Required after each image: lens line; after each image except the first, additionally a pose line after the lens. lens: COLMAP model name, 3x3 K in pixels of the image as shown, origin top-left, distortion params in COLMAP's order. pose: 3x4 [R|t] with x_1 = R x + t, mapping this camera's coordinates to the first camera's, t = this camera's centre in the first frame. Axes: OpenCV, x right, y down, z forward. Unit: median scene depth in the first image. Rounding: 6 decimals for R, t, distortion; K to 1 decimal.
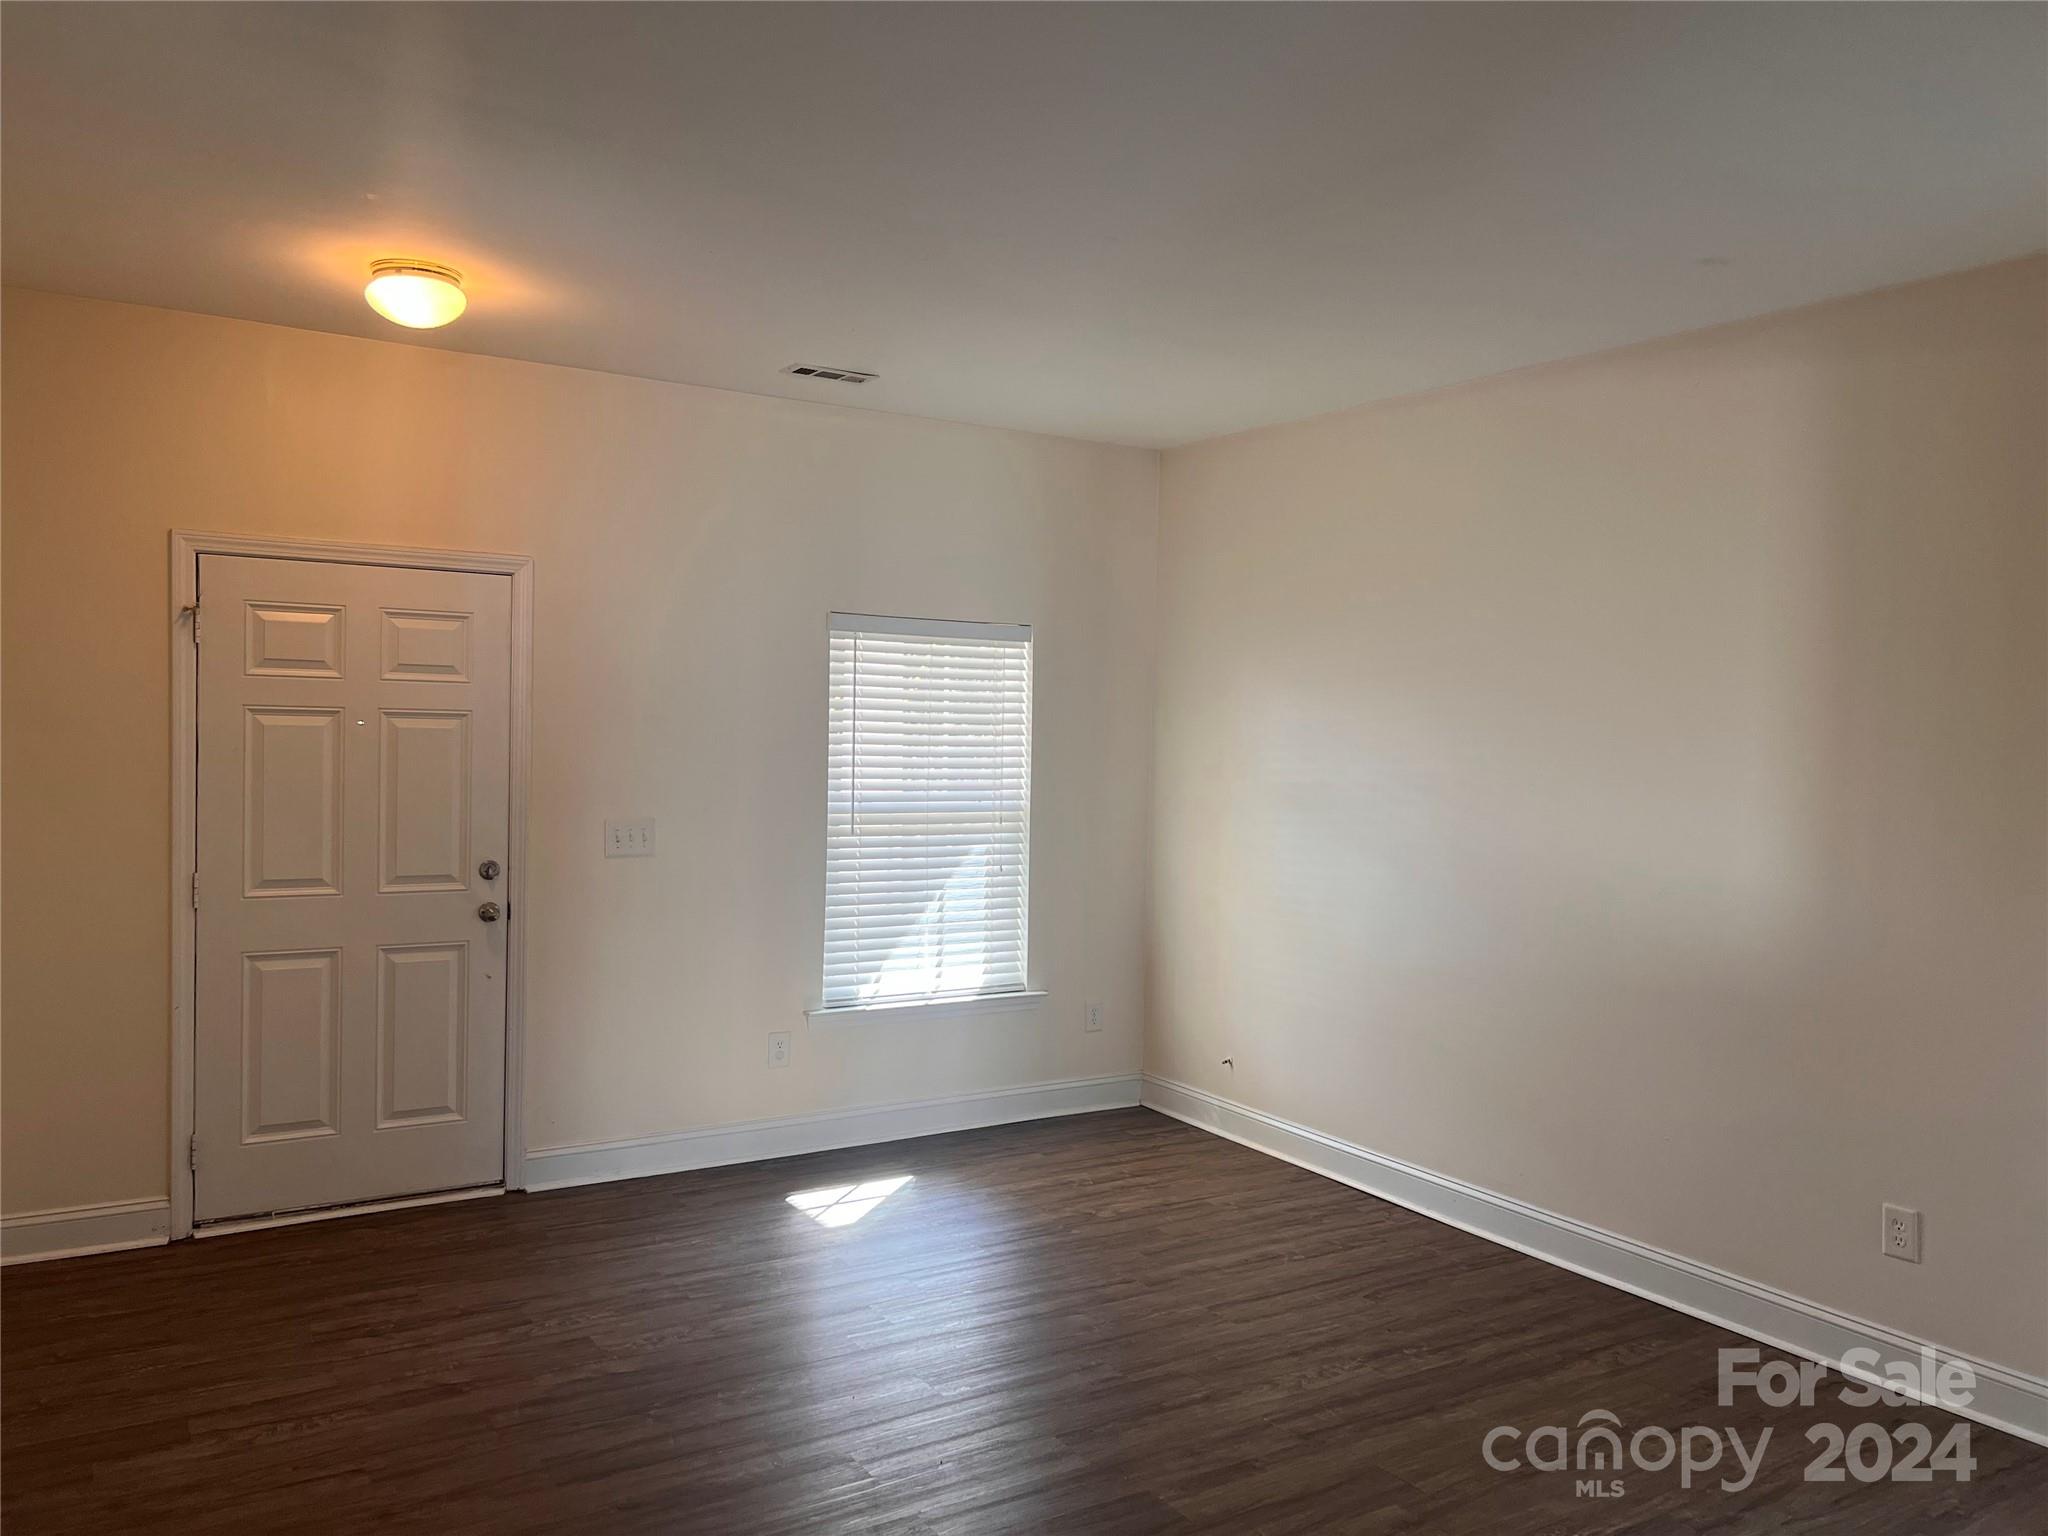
lens RADIAL K [[1536.3, 0, 1083.0], [0, 1536.3, 770.5], [0, 0, 1]] dist [-0.001581, -0.004080]
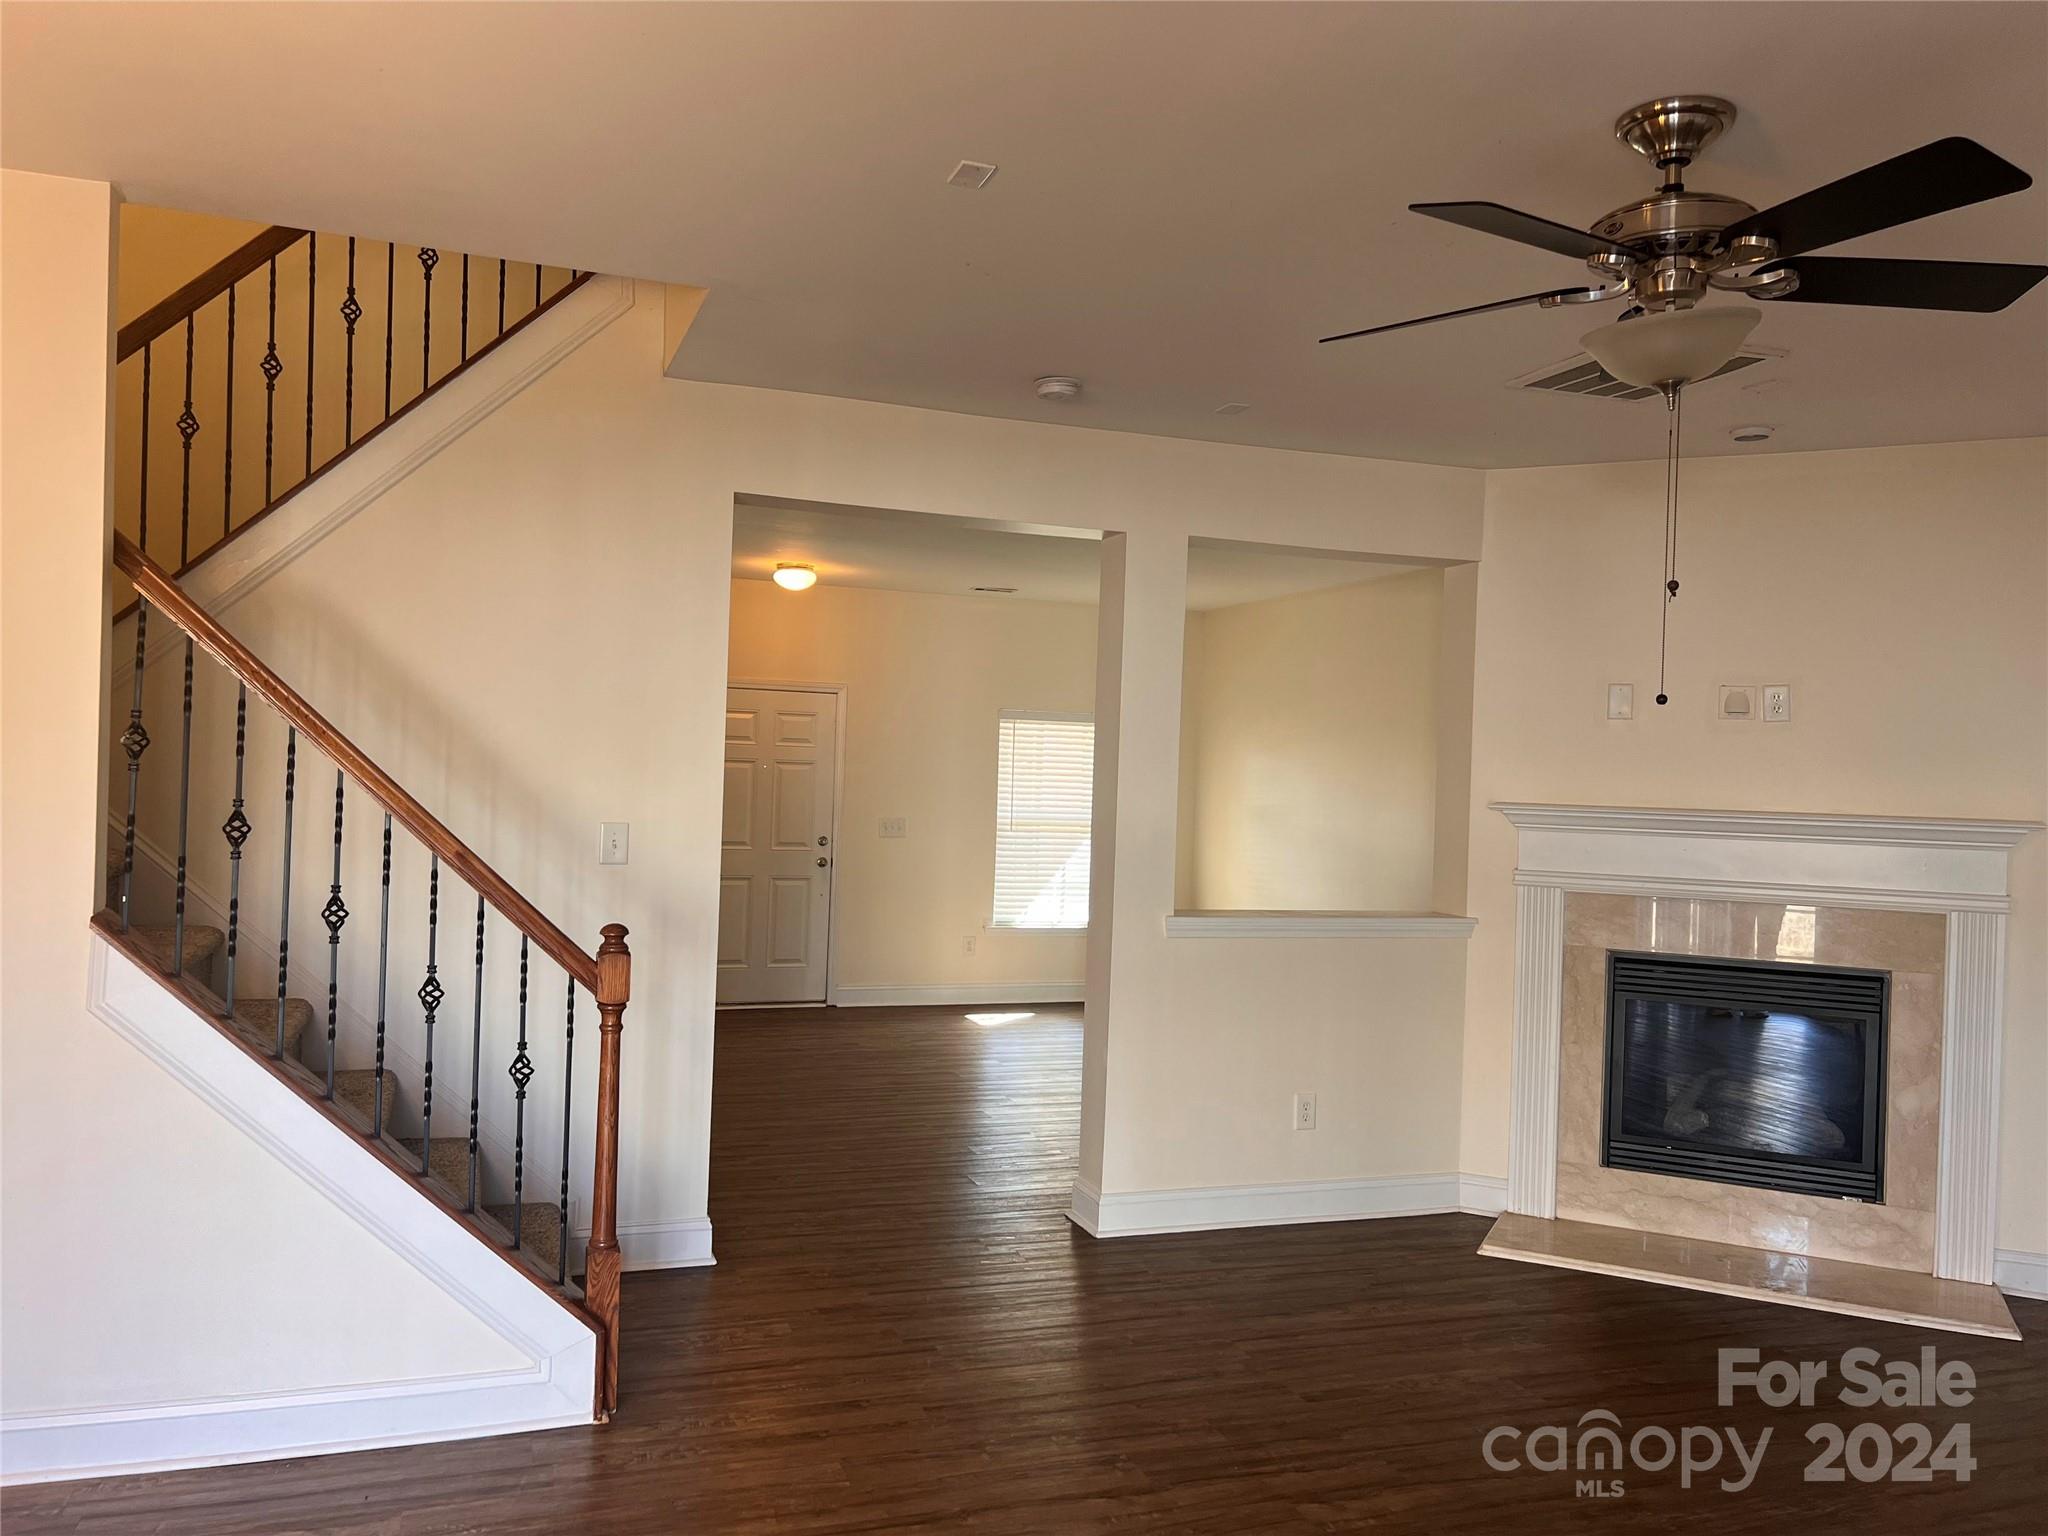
lens RADIAL K [[1536.3, 0, 1083.0], [0, 1536.3, 770.5], [0, 0, 1]] dist [-0.001581, -0.004080]
pose [[0.974678, 0.009486, -0.223414, 0.377846], [-0.019947, 0.998805, -0.044613, 0.055256], [0.222723, 0.047940, 0.973702, -0.849781]]
